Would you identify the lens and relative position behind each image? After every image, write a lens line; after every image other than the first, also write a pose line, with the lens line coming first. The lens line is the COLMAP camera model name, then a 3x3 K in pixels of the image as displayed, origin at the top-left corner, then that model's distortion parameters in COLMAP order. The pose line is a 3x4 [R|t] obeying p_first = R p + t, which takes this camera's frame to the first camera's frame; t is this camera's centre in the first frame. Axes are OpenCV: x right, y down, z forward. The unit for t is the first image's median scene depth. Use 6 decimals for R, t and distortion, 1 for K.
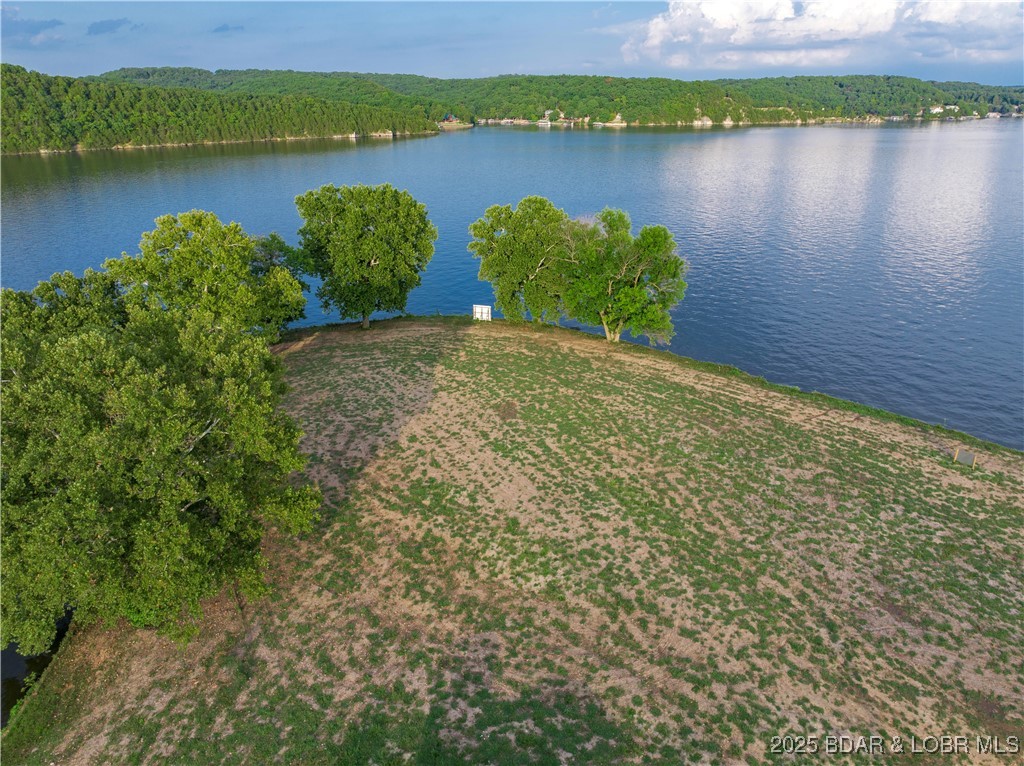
lens RADIAL K [[719.4, 0, 519.3], [0, 719.4, 384.5], [0, 0, 1]] dist [-0.055514, 0.030421]
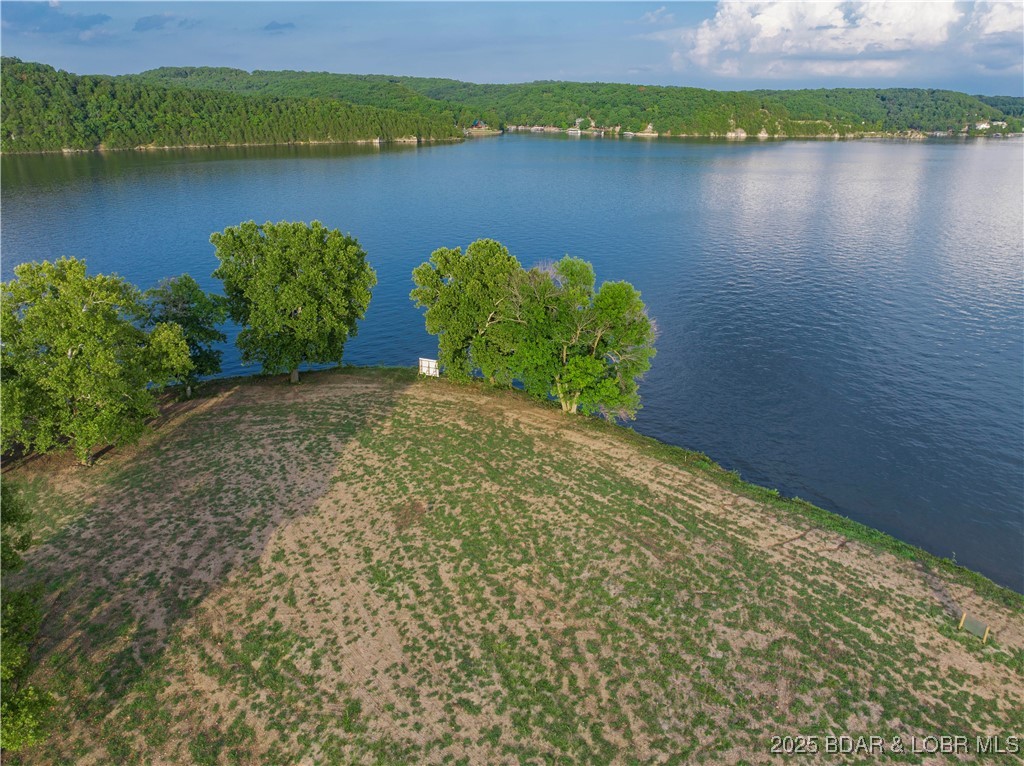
lens RADIAL K [[719.4, 0, 518.6], [0, 719.4, 384.2], [0, 0, 1]] dist [-0.055514, 0.030421]
pose [[0.998512, 0.035885, -0.041067, 0.146970], [-0.036145, 0.999331, -0.005612, -0.122131], [0.040838, 0.007088, 0.999141, 0.198606]]
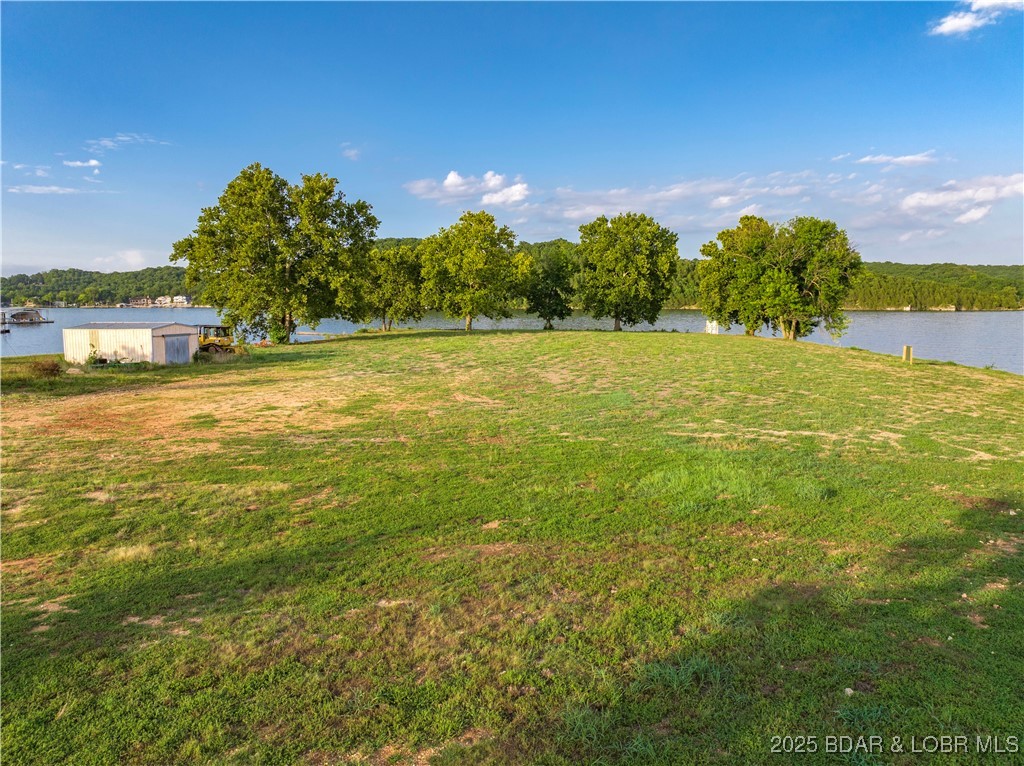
lens RADIAL K [[719.4, 0, 507.9], [0, 719.4, 388.4], [0, 0, 1]] dist [-0.055514, 0.030421]
pose [[0.694425, 0.096844, -0.713018, 0.812147], [-0.275315, 0.951262, -0.138933, 0.353756], [0.664812, 0.292783, 0.687243, 0.101027]]
